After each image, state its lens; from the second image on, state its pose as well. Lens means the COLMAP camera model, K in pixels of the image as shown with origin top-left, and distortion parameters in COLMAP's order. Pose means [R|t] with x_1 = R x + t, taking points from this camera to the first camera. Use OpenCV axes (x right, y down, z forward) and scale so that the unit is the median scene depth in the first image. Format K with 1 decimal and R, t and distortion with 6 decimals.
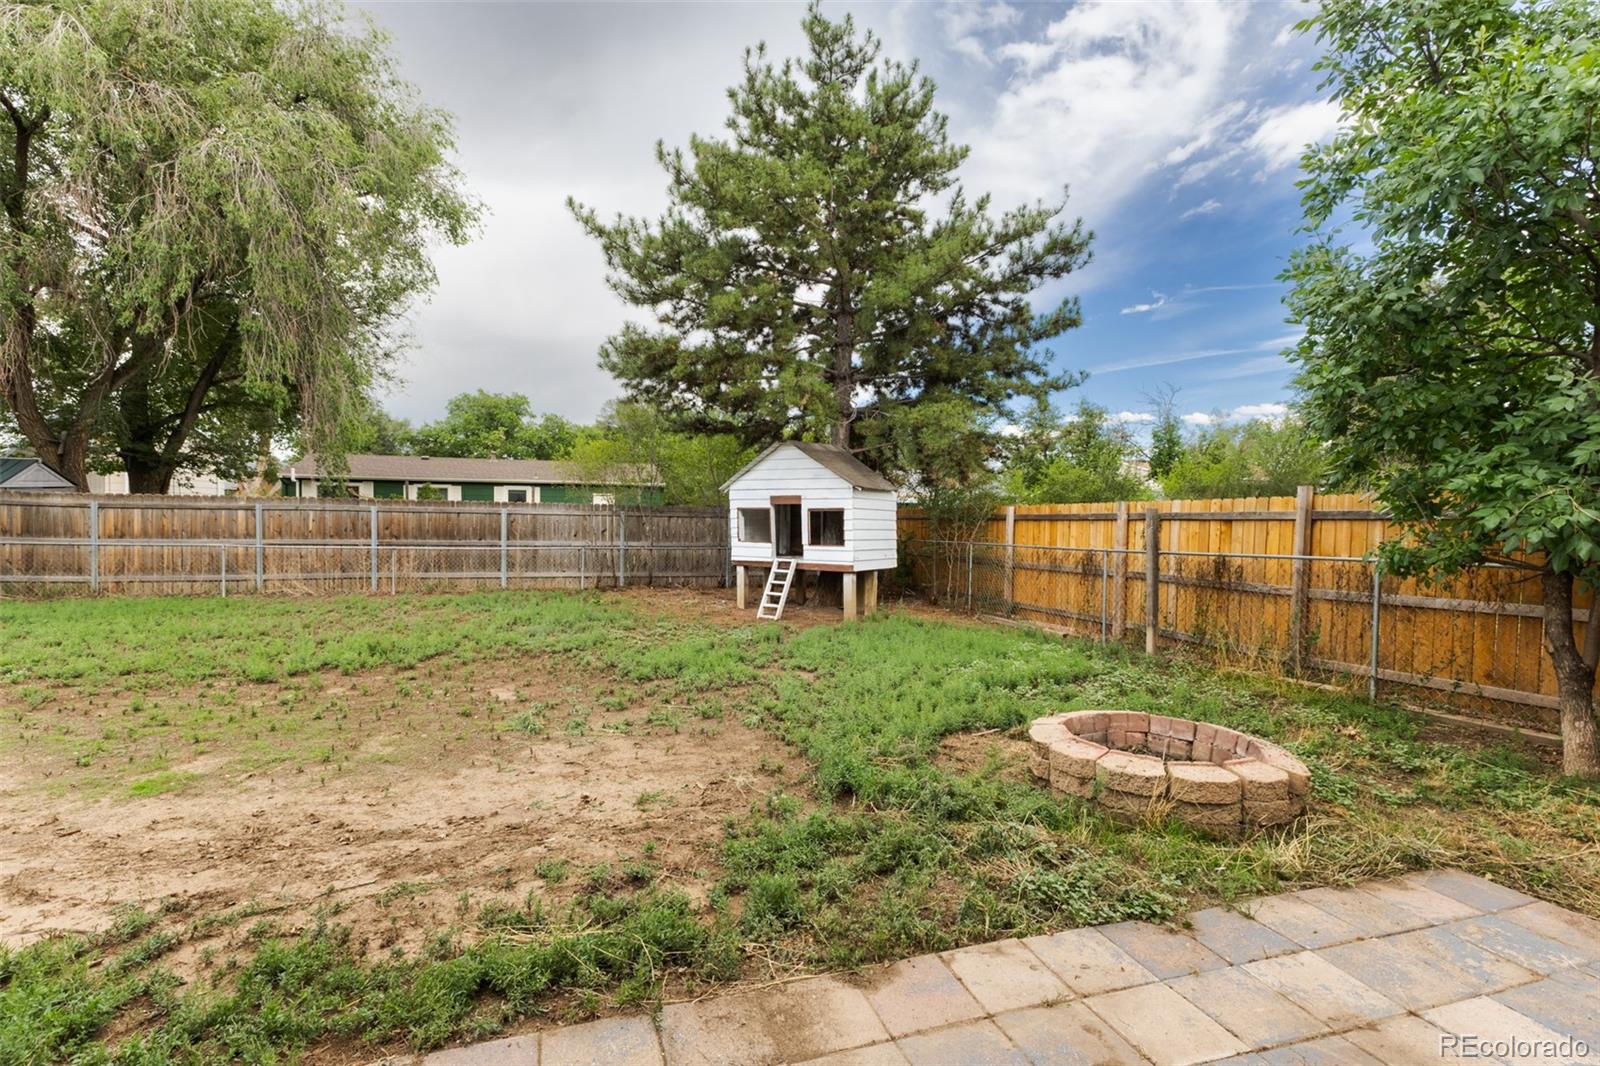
lens RADIAL K [[731.4, 0, 794.5], [0, 731.4, 521.1], [0, 0, 1]] dist [0.003472, 0.000967]
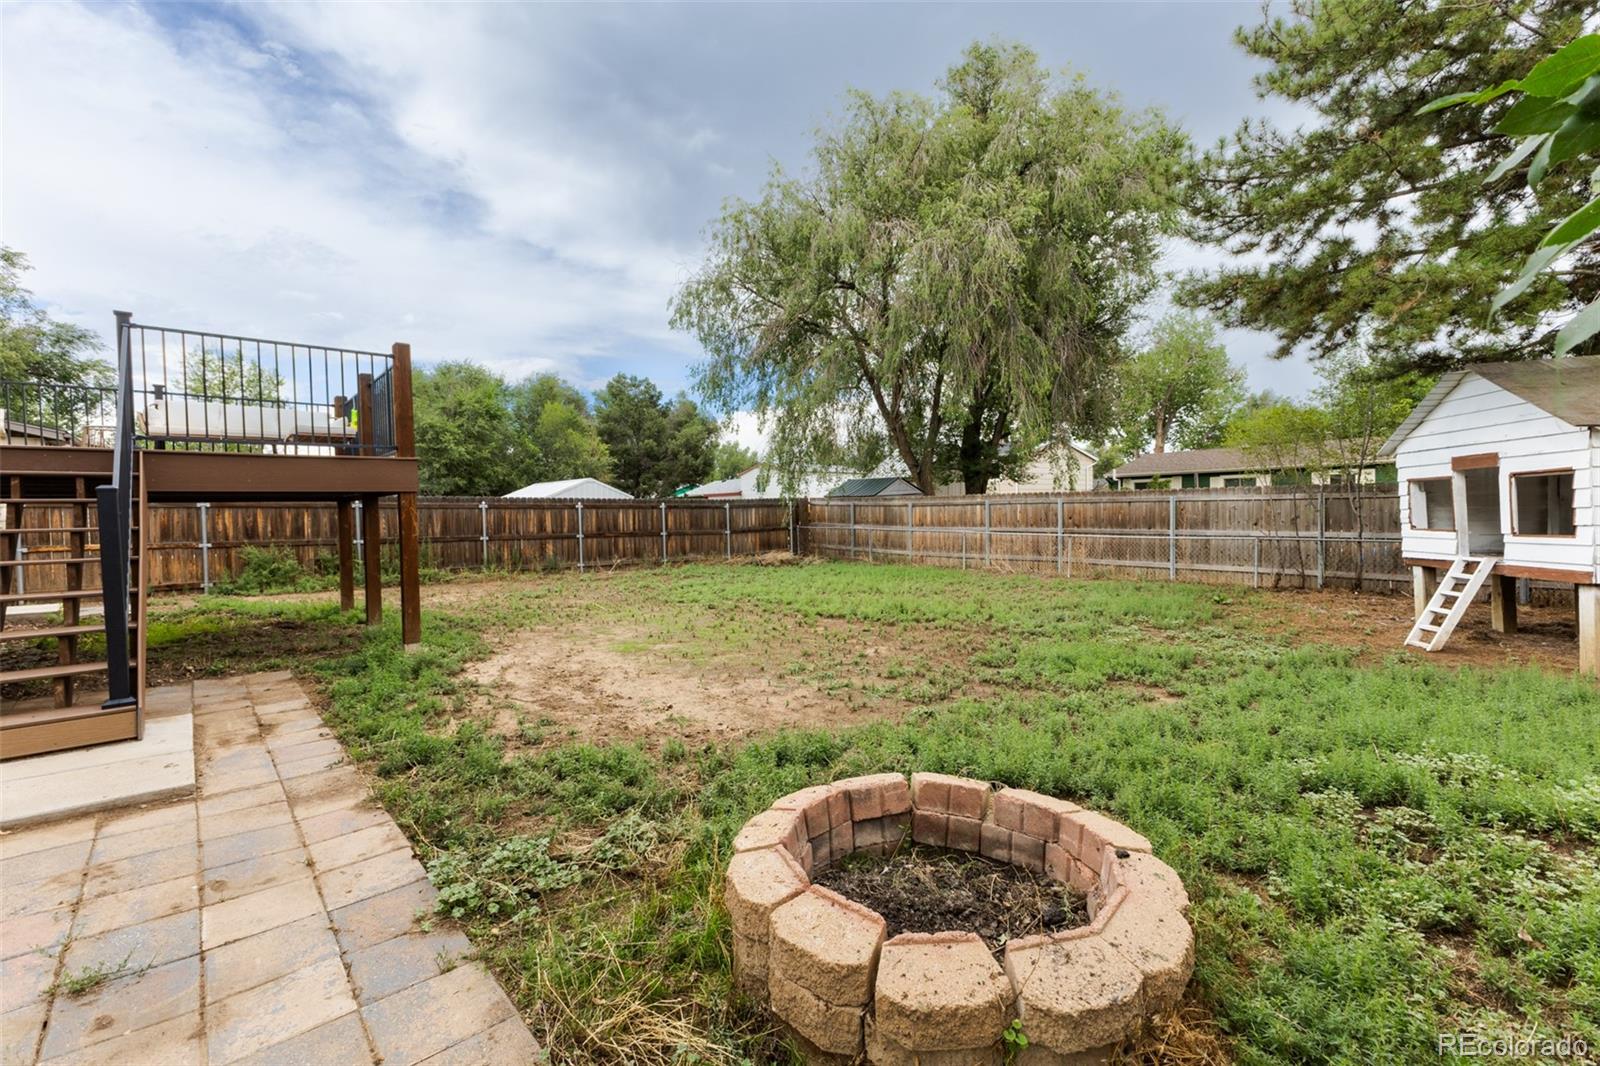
lens RADIAL K [[718.0, 0, 803.7], [0, 718.0, 510.4], [0, 0, 1]] dist [0.003453, -0.000044]
pose [[0.386483, -0.022664, -0.922018, 0.317841], [0.012822, 0.999733, -0.019199, 0.015731], [0.922207, -0.004402, 0.386671, 0.227525]]
